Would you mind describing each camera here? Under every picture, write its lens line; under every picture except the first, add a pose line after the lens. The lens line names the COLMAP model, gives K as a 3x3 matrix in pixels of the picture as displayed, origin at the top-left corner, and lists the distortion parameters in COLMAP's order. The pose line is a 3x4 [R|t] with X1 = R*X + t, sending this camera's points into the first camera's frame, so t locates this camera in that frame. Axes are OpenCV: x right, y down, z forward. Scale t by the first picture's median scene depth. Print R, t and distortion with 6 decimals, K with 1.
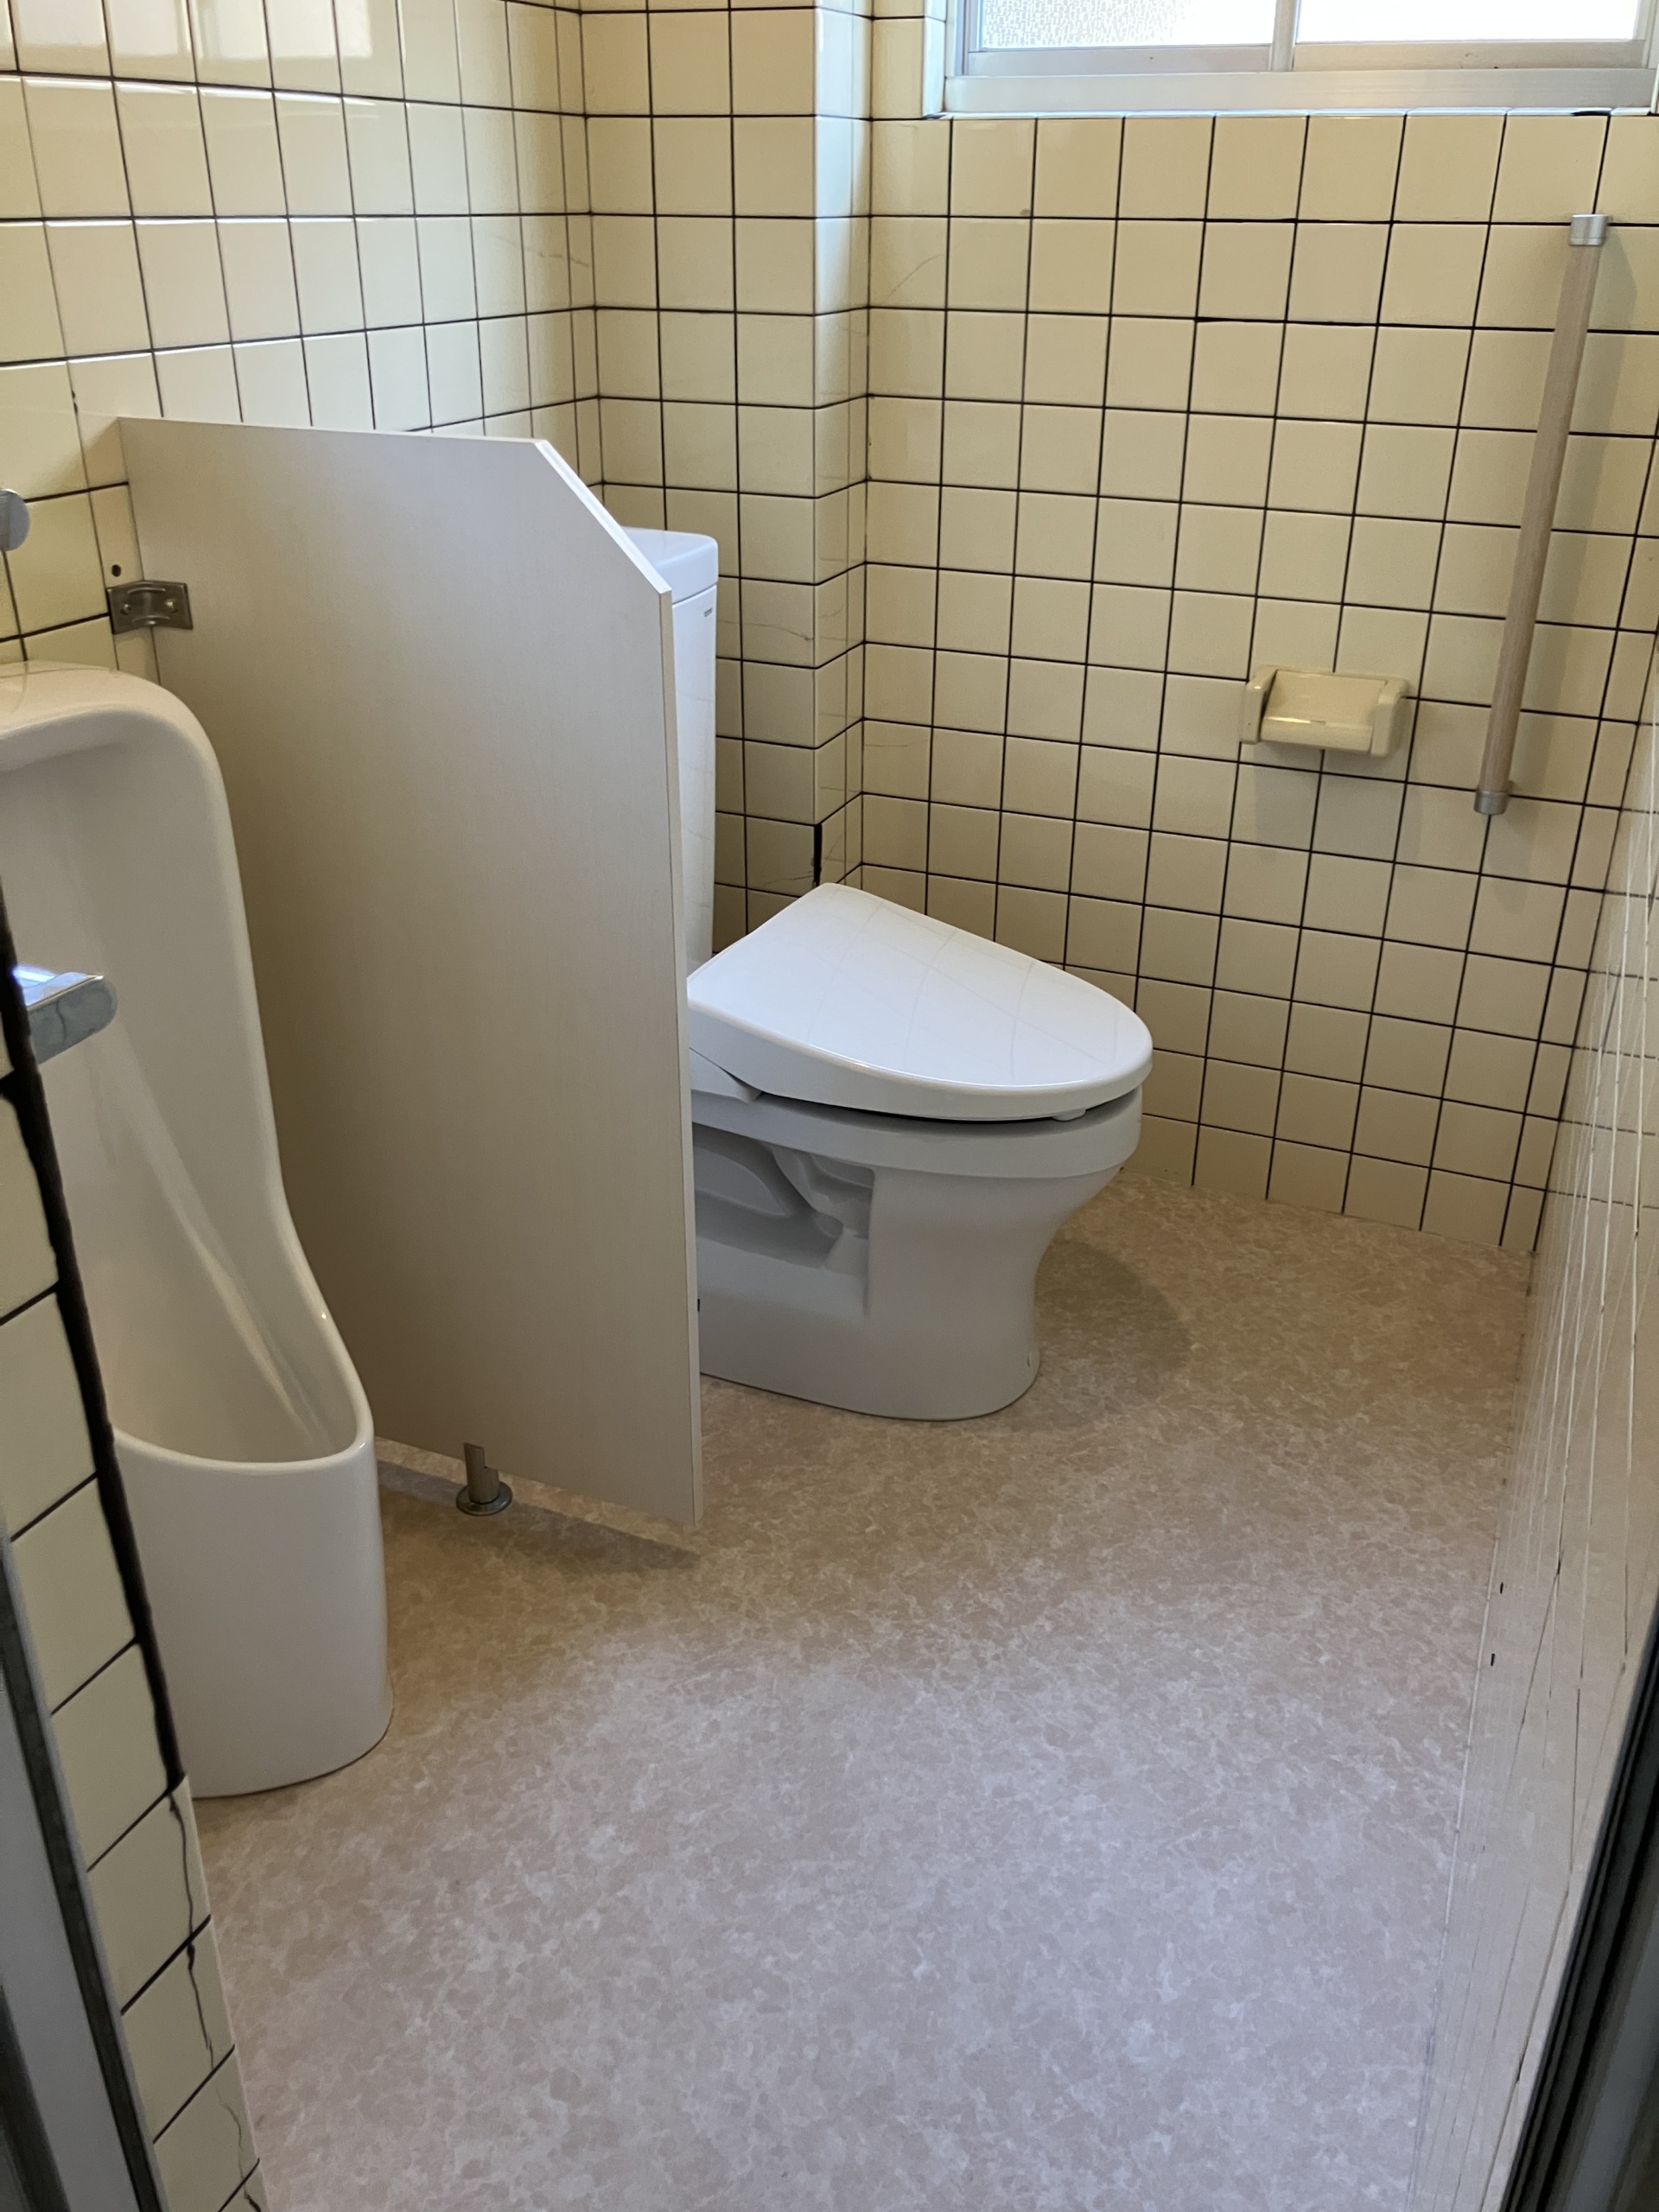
lens RADIAL K [[1848.9, 0, 829.5], [0, 1848.9, 1106.0], [0, 0, 1]] dist [0.002964, -0.004171]
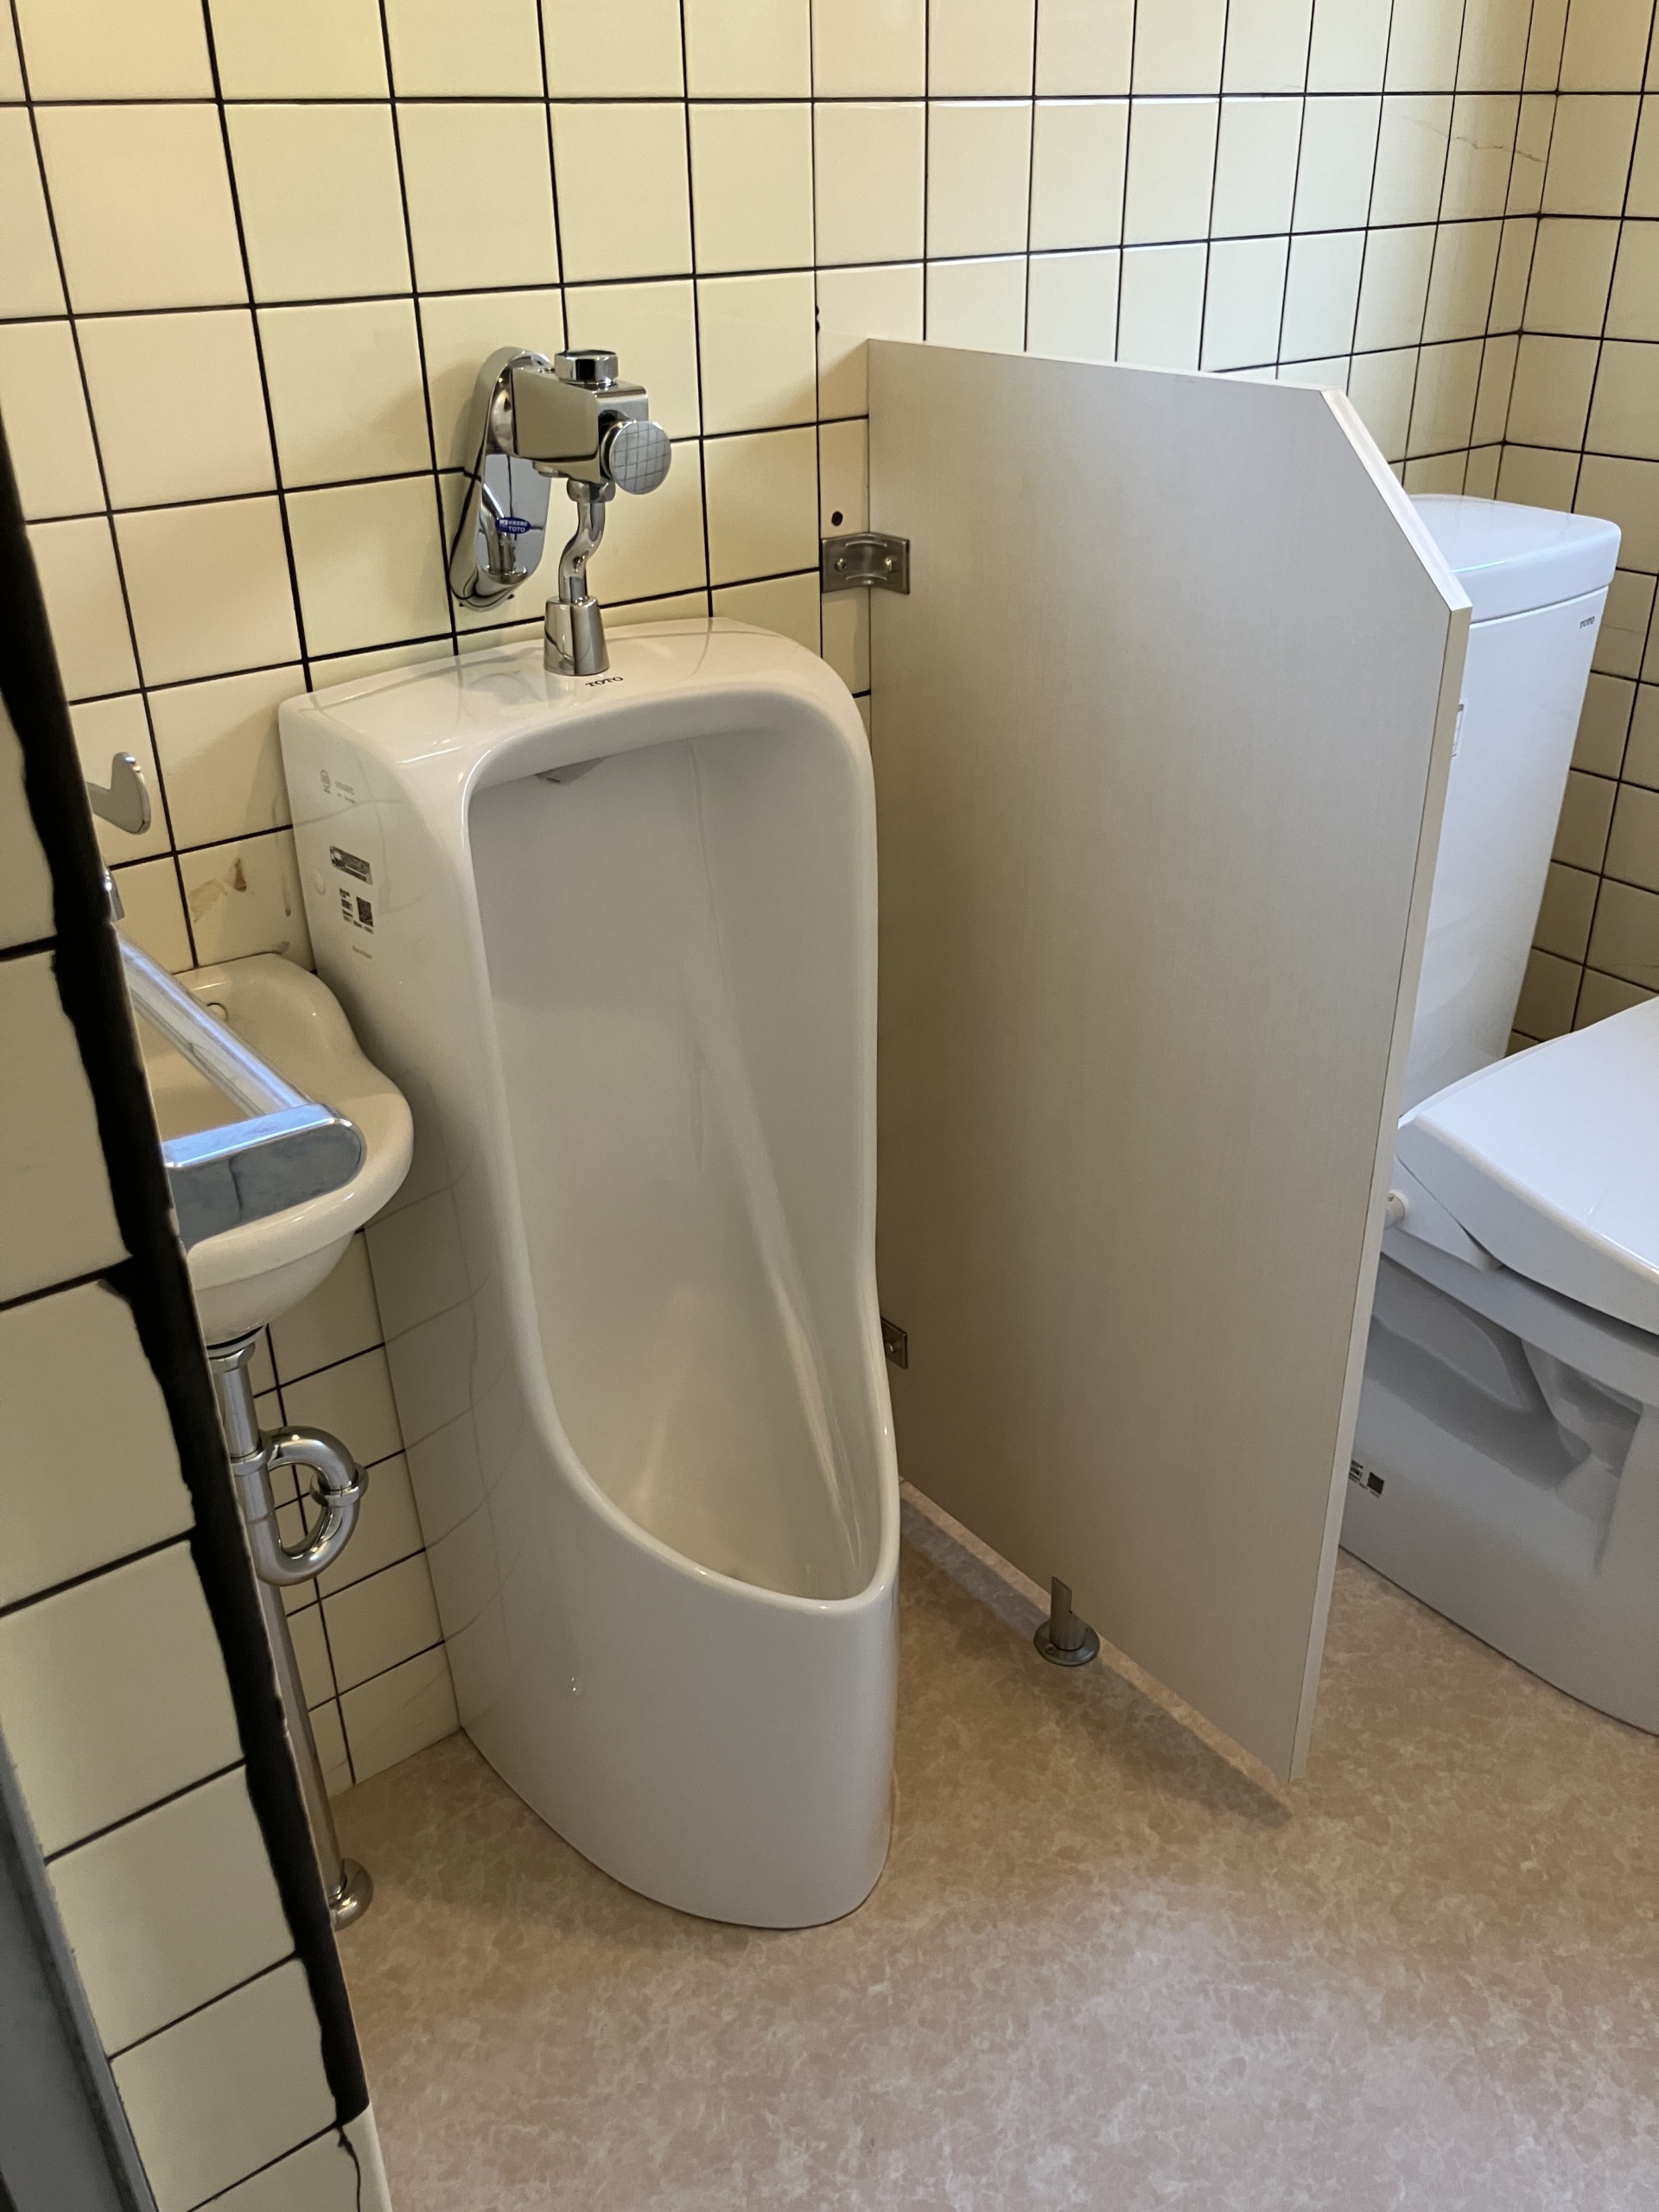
lens RADIAL K [[1850.4, 0, 829.5], [0, 1850.4, 1106.0], [0, 0, 1]] dist [-0.016518, 0.053301]
pose [[0.875709, 0.209680, -0.434935, 0.039777], [-0.195993, 0.977603, 0.076681, -0.081671], [0.441272, 0.018094, 0.897191, 0.215678]]
